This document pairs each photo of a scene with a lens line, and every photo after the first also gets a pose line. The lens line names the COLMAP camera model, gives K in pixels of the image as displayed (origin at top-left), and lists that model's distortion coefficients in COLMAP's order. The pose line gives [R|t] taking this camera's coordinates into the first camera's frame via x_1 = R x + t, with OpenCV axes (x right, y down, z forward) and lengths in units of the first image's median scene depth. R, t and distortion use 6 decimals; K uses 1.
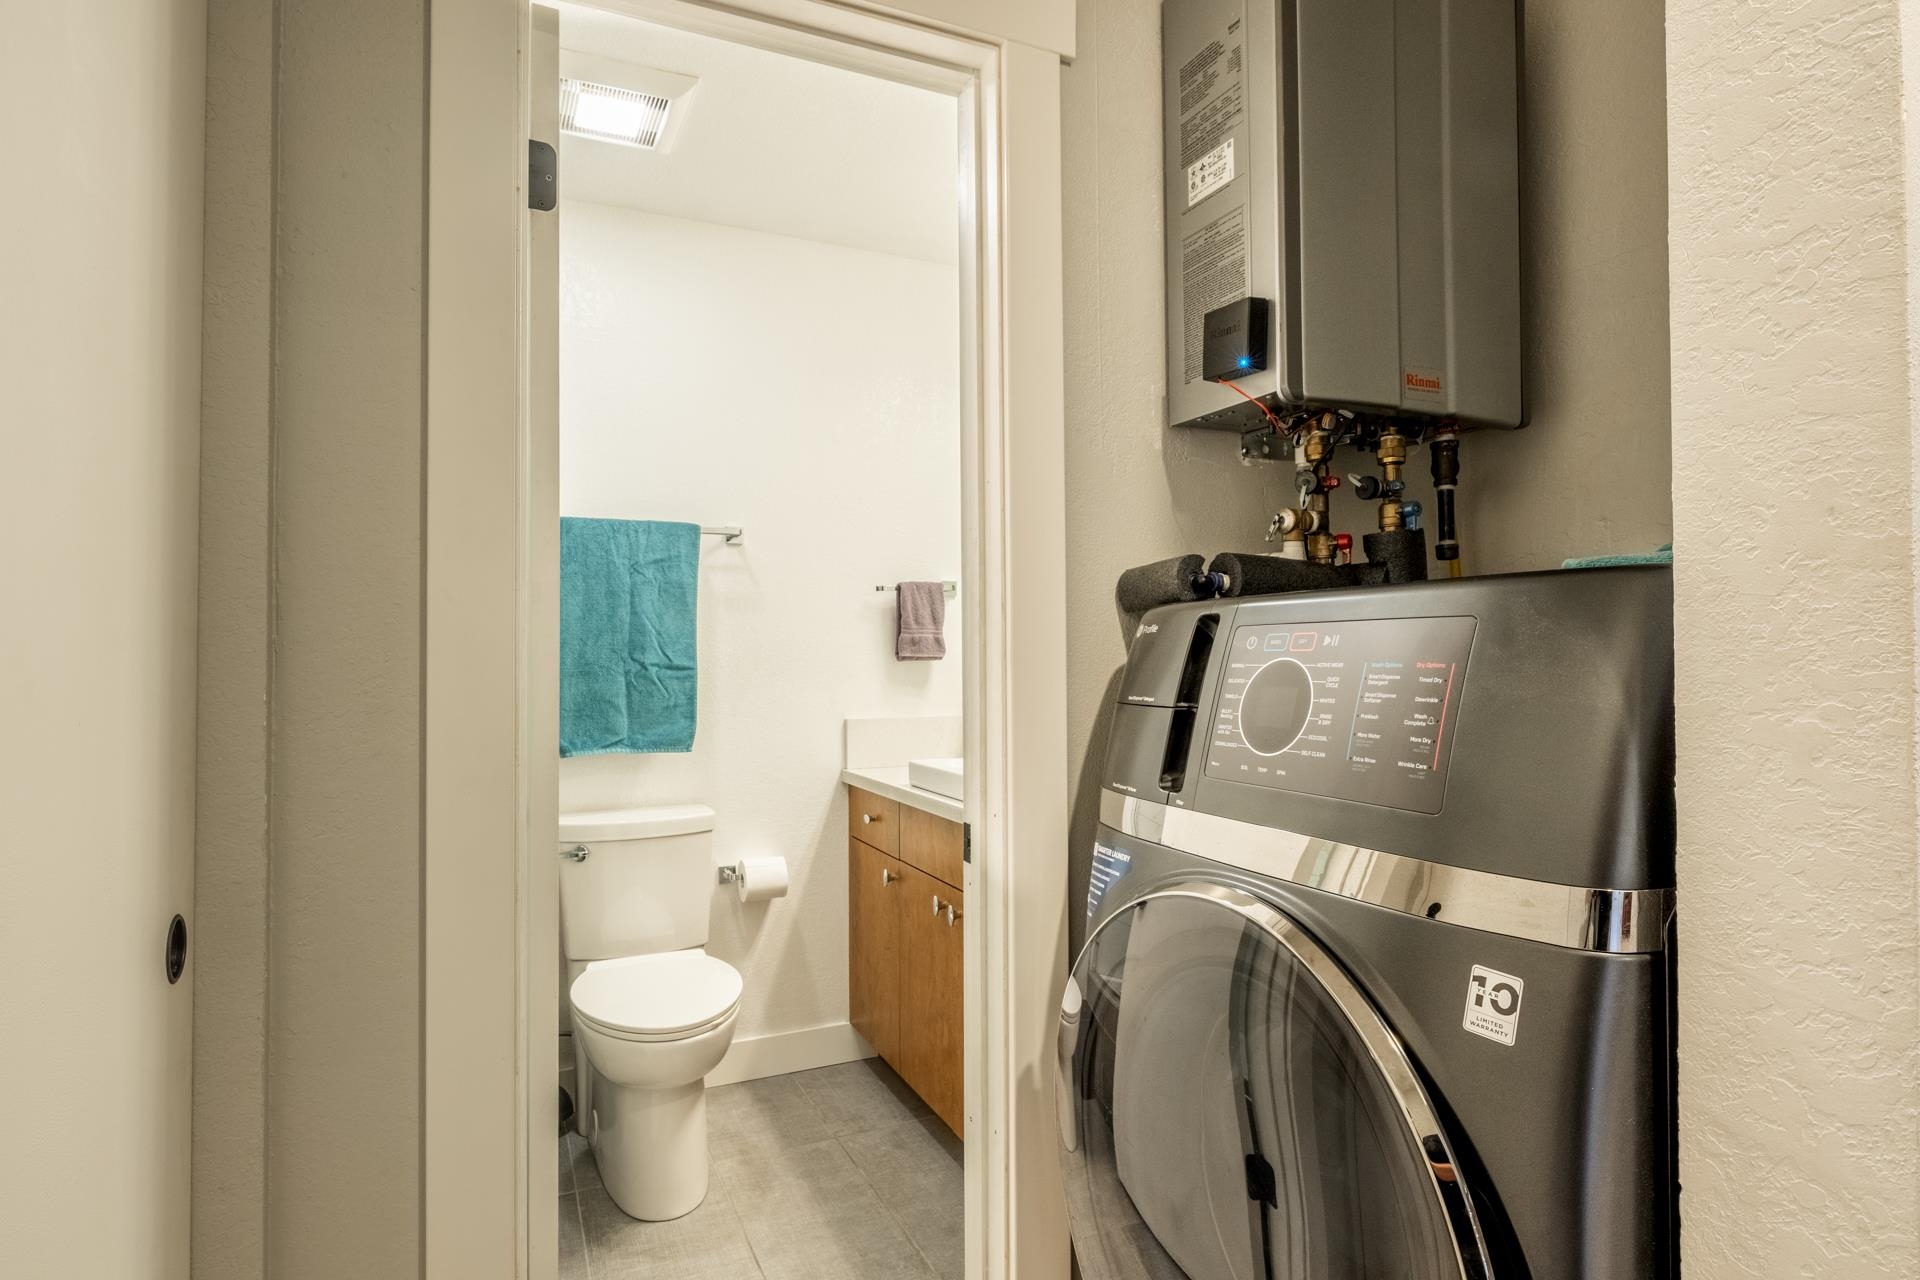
lens RADIAL K [[1042.2, 0, 960.0], [0, 1042.2, 640.0], [0, 0, 1]] dist [-0.006975, -0.001184]
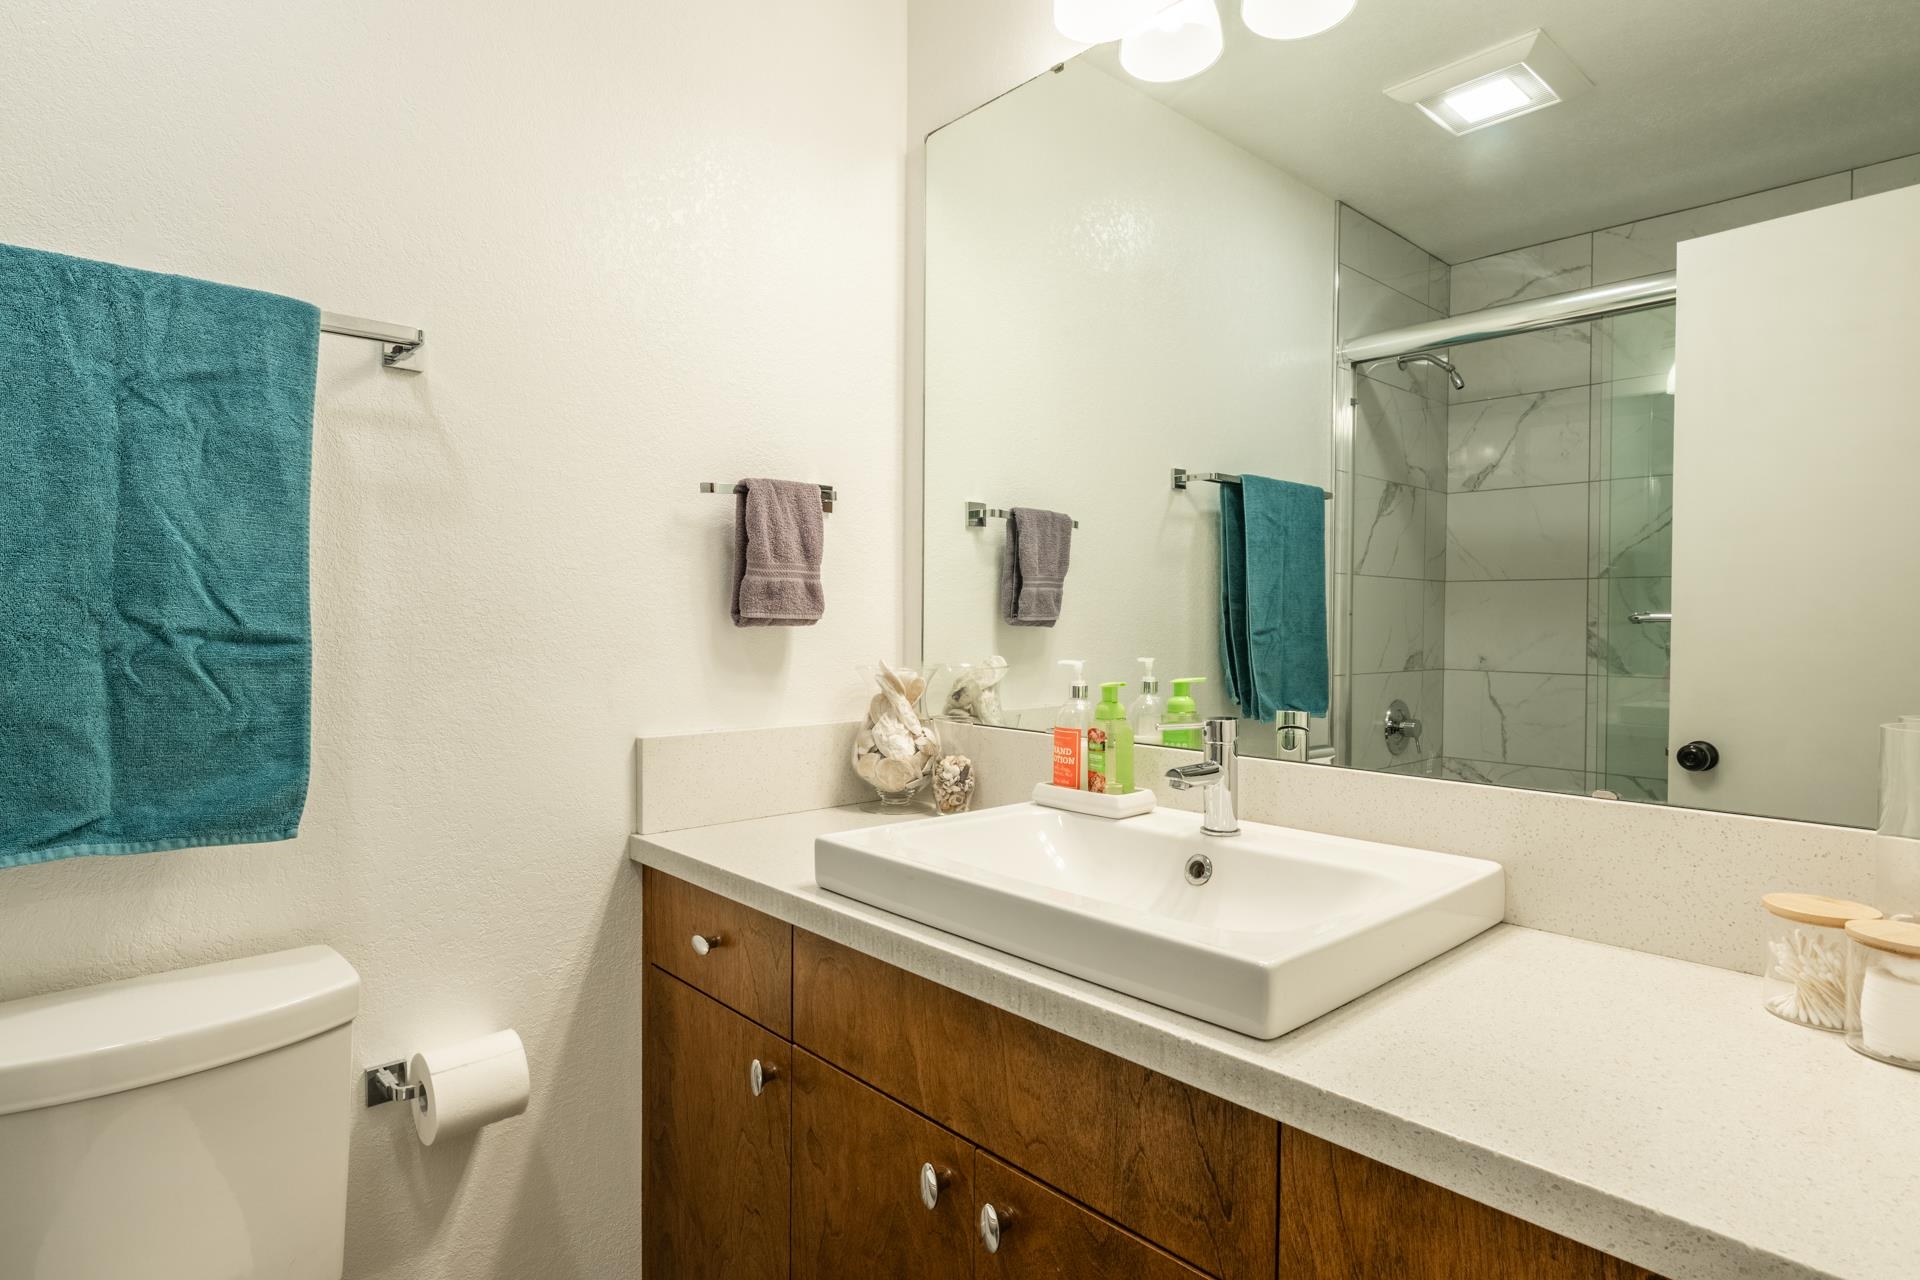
lens RADIAL K [[1042.2, 0, 960.0], [0, 1042.2, 640.0], [0, 0, 1]] dist [-0.006975, -0.001184]
pose [[0.950655, 0.007331, 0.310163, -0.131820], [-0.019262, 0.999187, 0.035421, 0.006757], [-0.309651, -0.039648, 0.950023, 0.514369]]
